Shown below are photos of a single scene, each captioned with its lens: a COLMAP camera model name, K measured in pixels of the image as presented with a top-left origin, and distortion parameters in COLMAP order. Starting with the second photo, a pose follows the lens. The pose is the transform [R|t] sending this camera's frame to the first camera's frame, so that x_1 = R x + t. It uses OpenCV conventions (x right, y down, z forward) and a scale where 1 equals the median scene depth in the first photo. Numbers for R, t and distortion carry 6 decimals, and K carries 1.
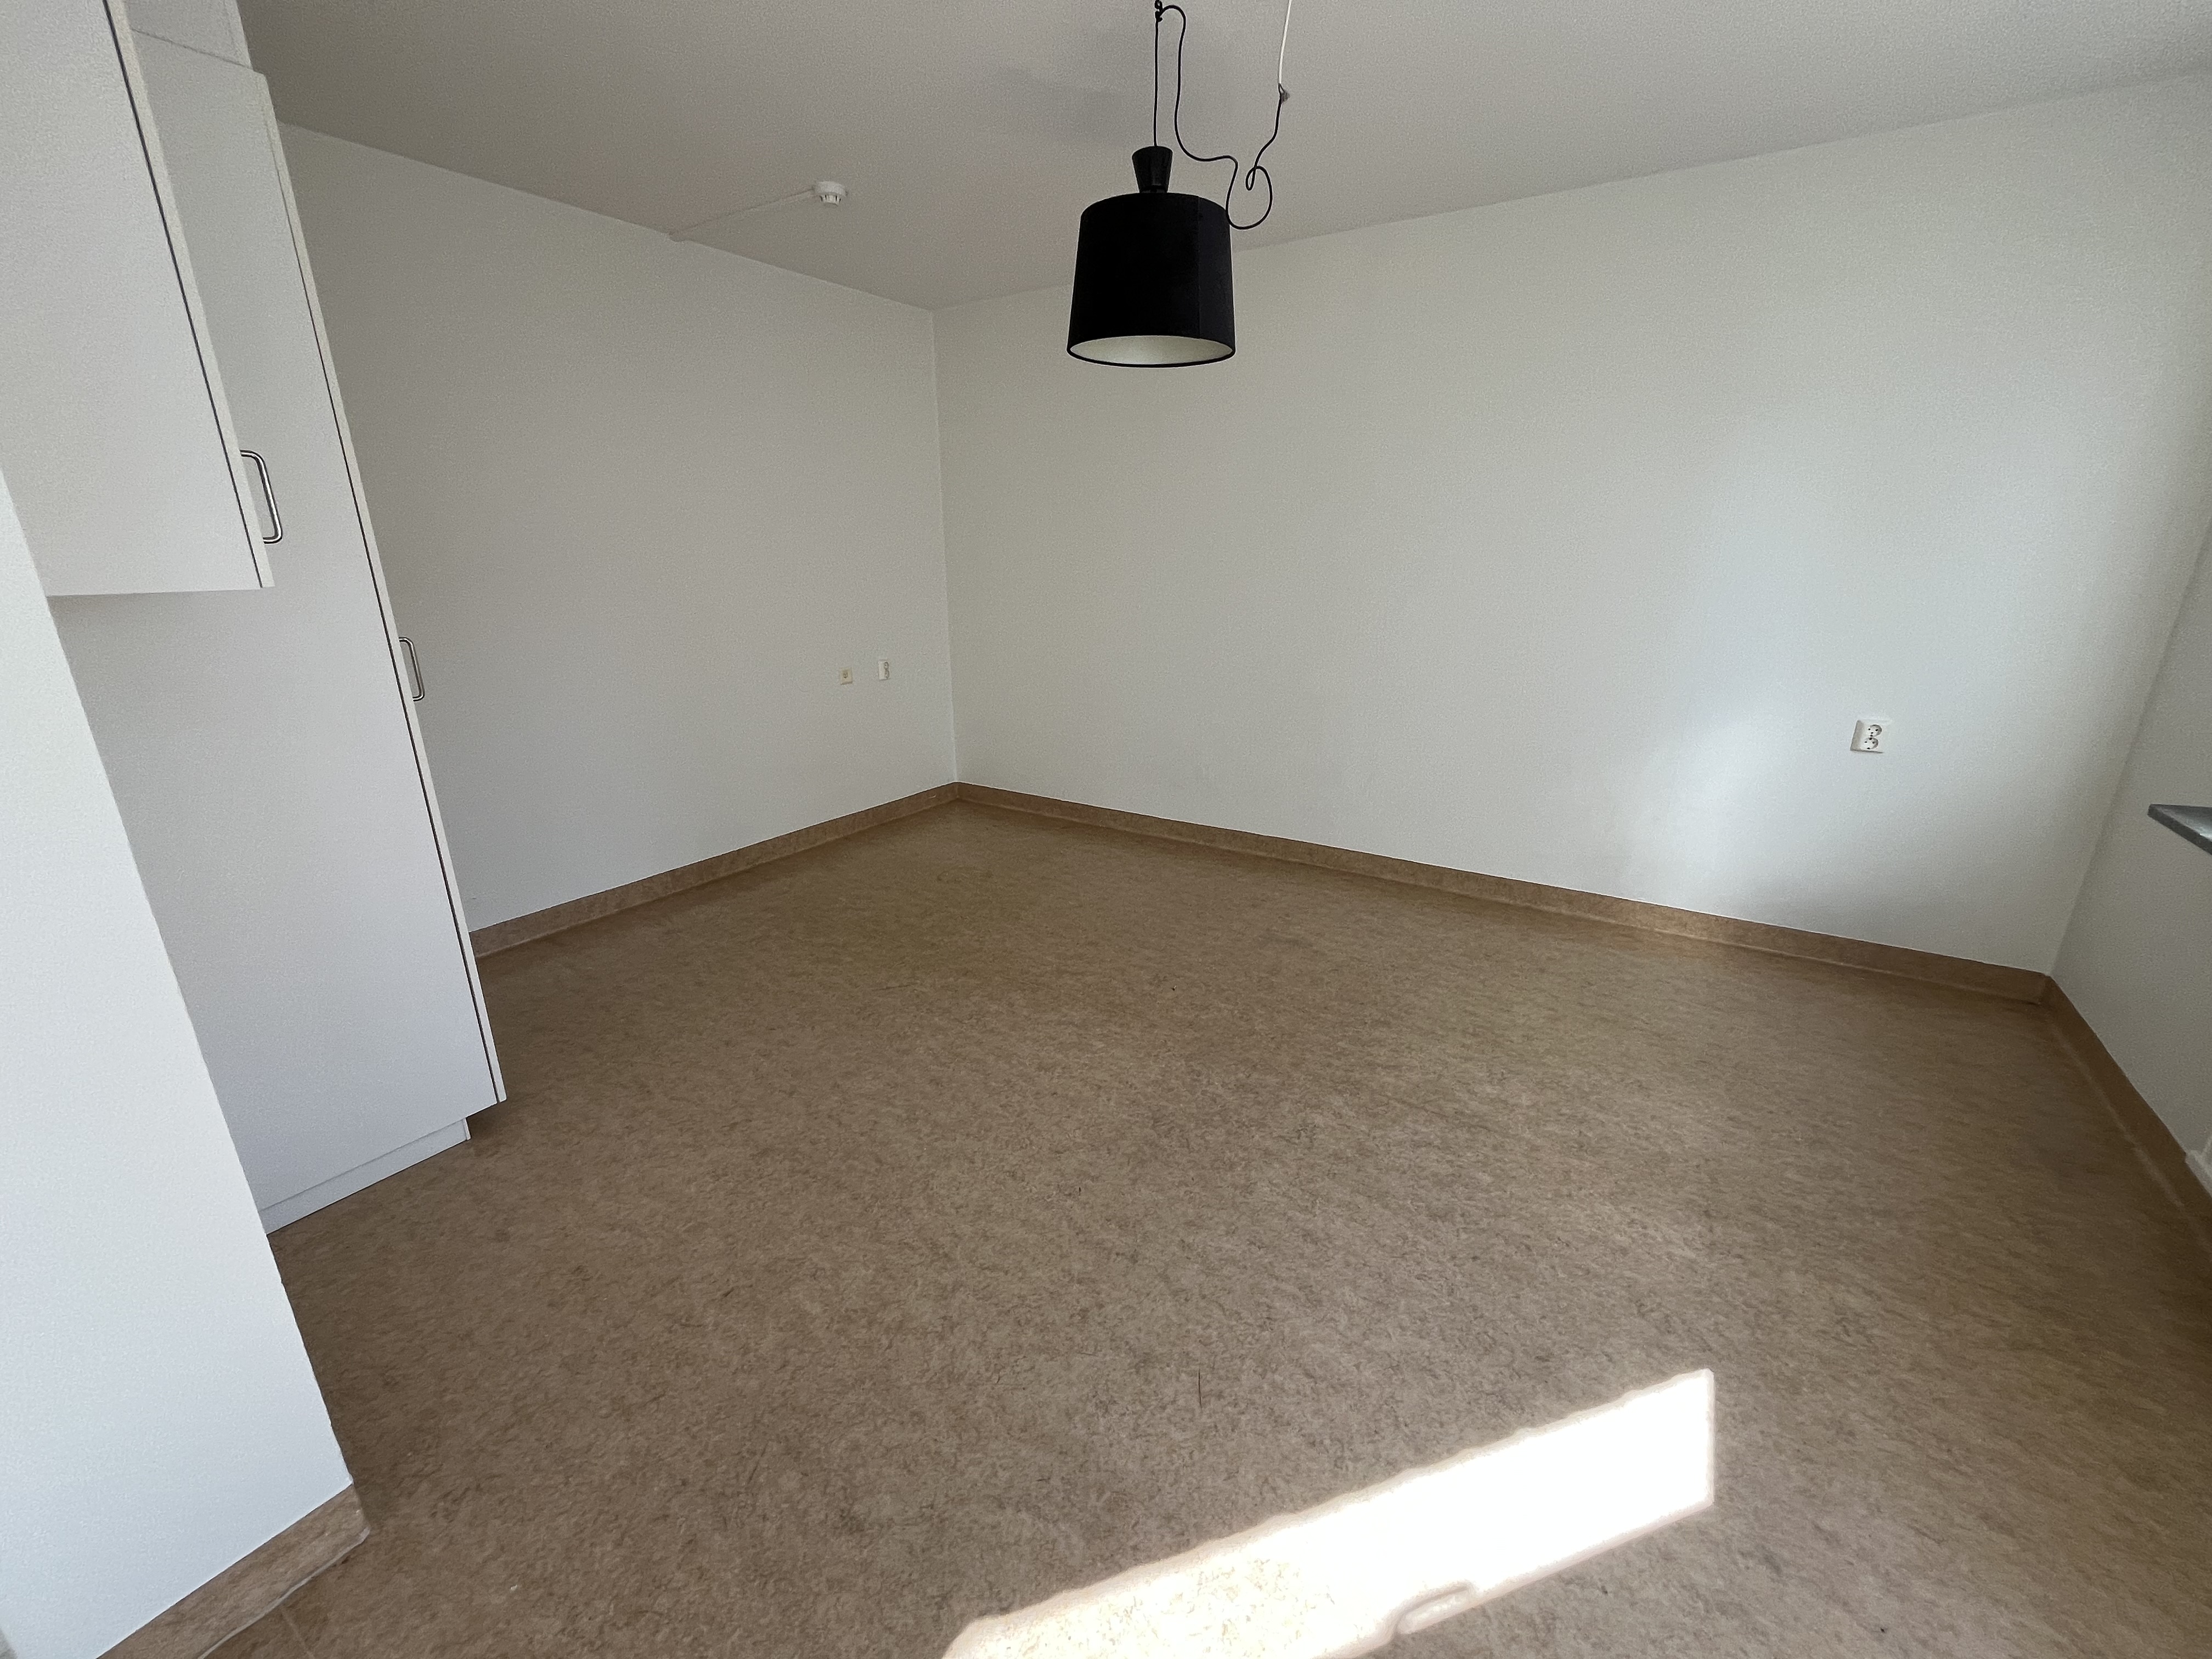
lens RADIAL K [[895.5, 0, 1110.5], [0, 895.5, 839.0], [0, 0, 1]] dist [-0.003248, -0.000180]
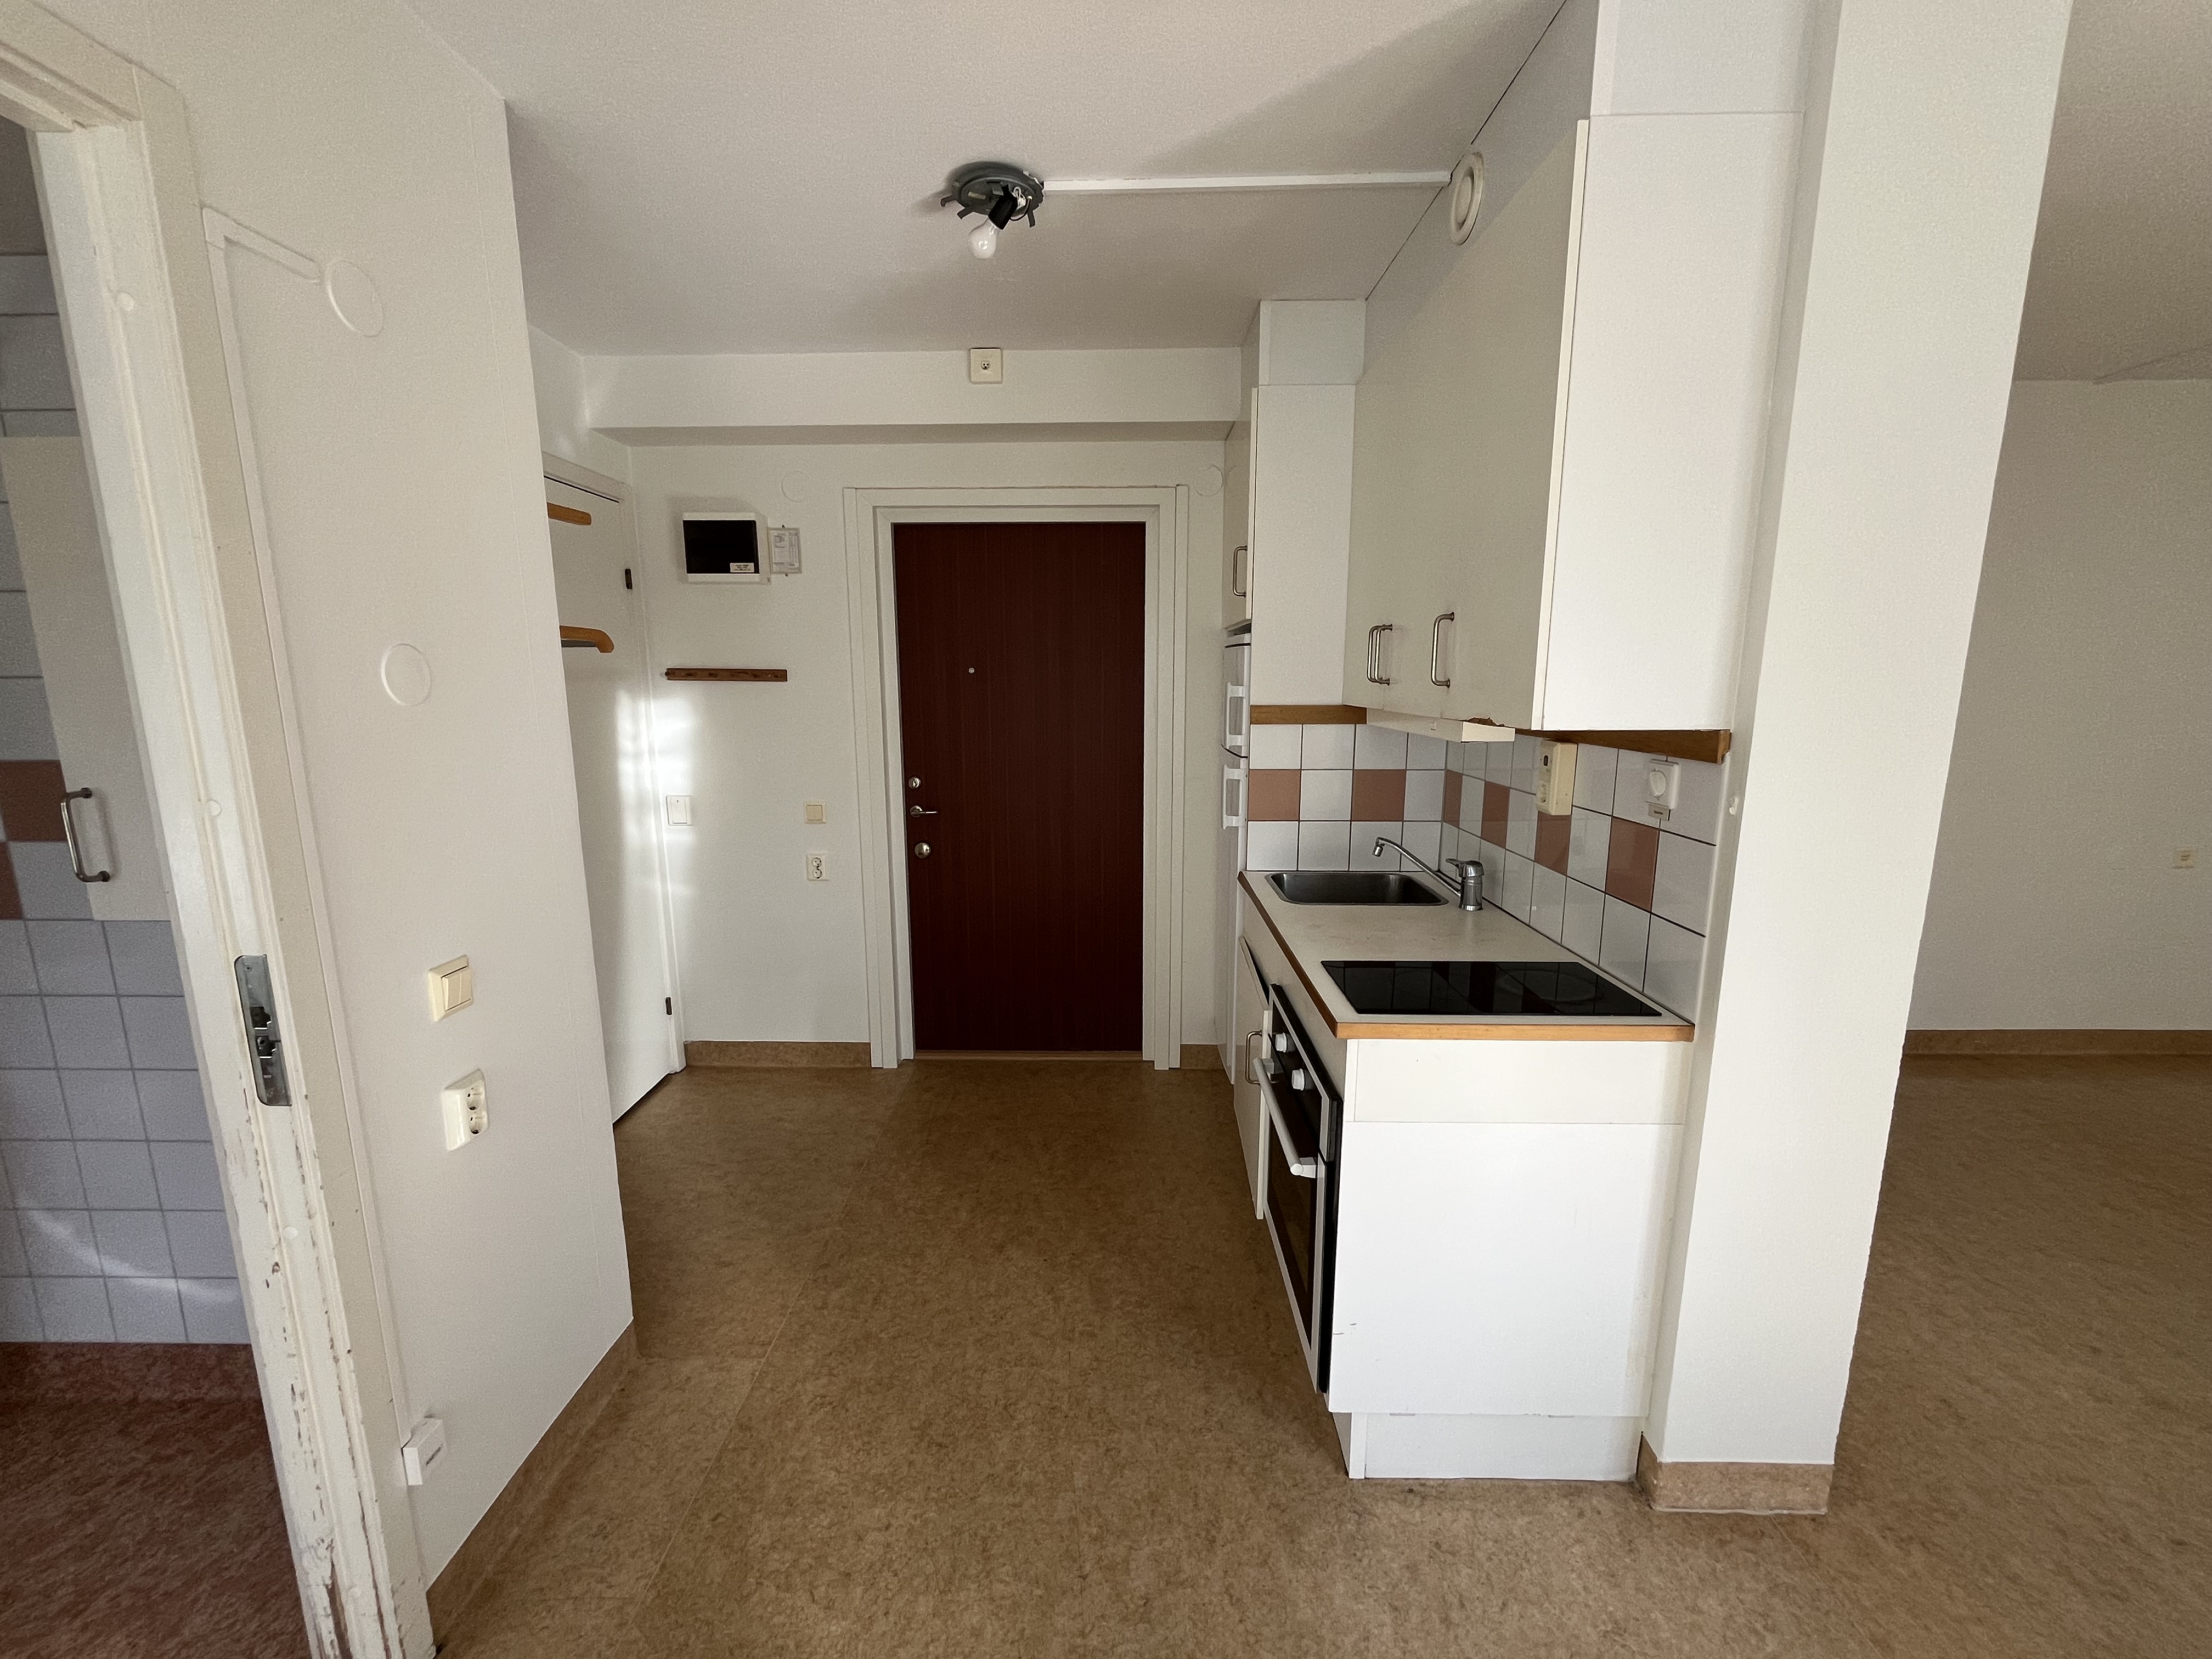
lens RADIAL K [[895.5, 0, 1088.9], [0, 895.5, 832.0], [0, 0, 1]] dist [-0.003248, -0.000180]
pose [[0.518192, 0.144914, -0.842898, -0.194351], [-0.260917, 0.965345, 0.005561, 0.057788], [0.814493, 0.217045, 0.538044, -0.288617]]
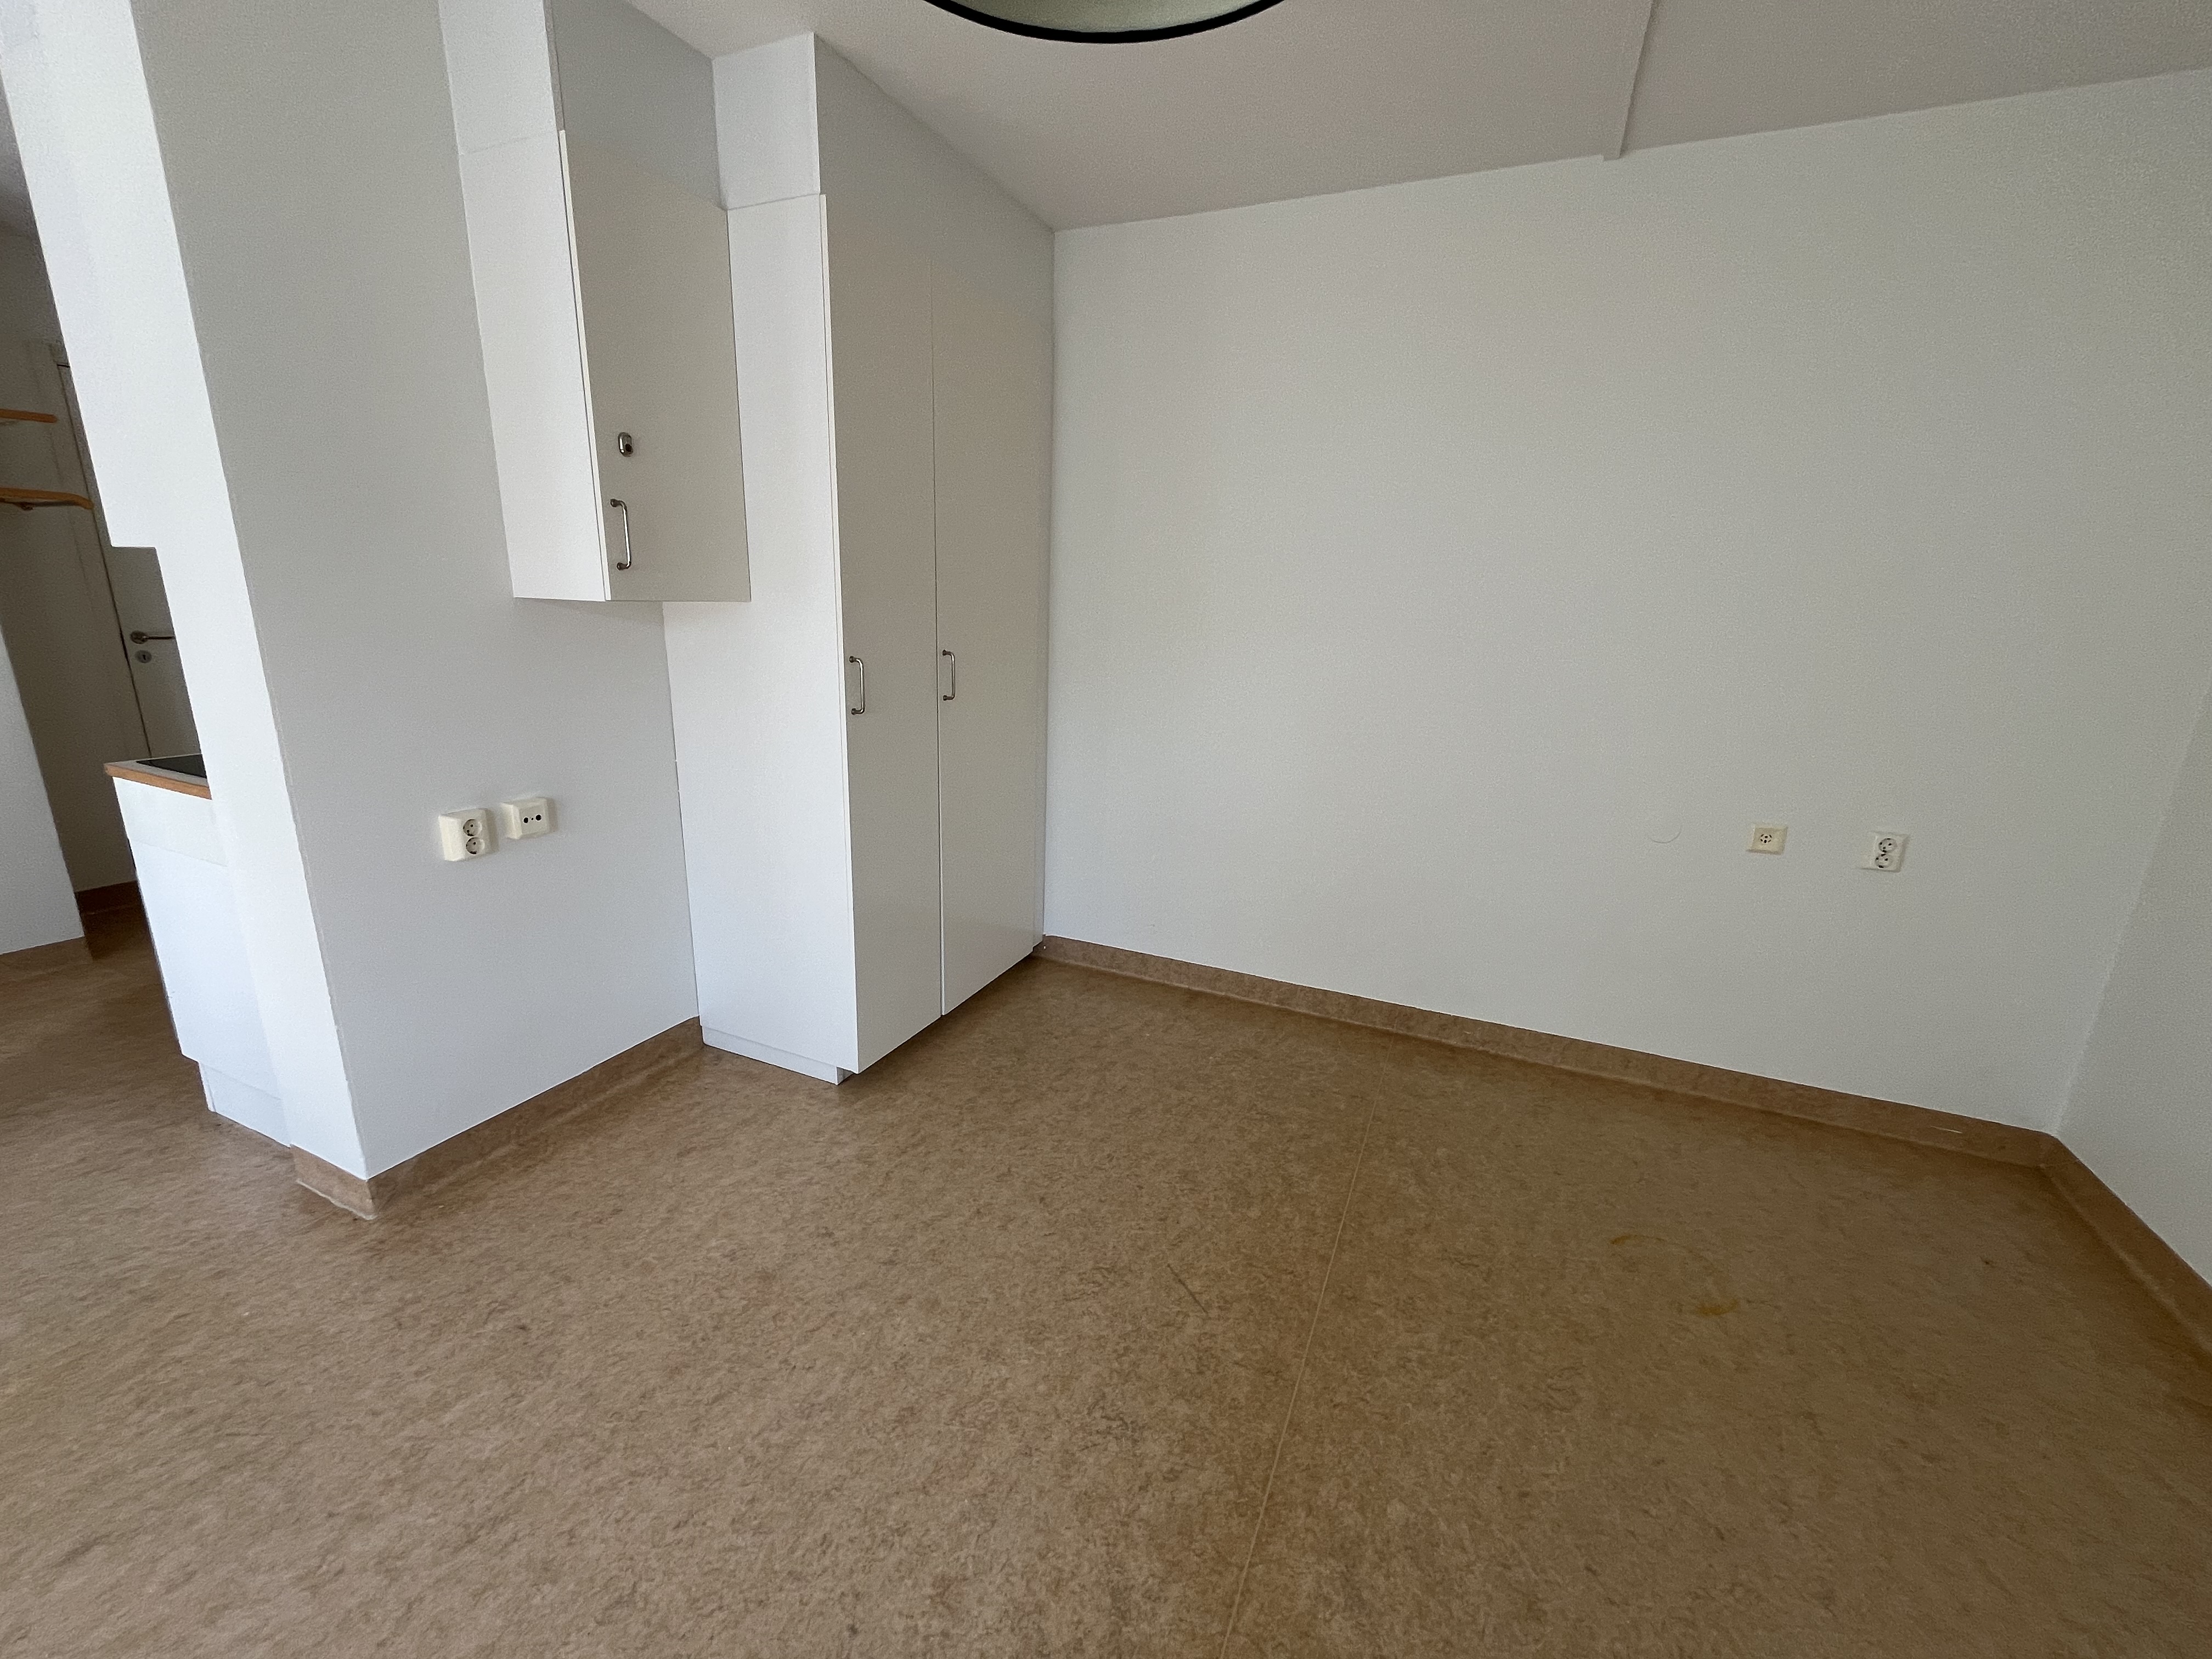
lens RADIAL K [[895.5, 0, 1095.8], [0, 895.5, 838.6], [0, 0, 1]] dist [-0.003248, -0.000180]
pose [[0.142743, 0.263117, -0.954145, 0.247781], [-0.338542, 0.918851, 0.202738, -0.214840], [0.930061, 0.294079, 0.220236, 0.676506]]
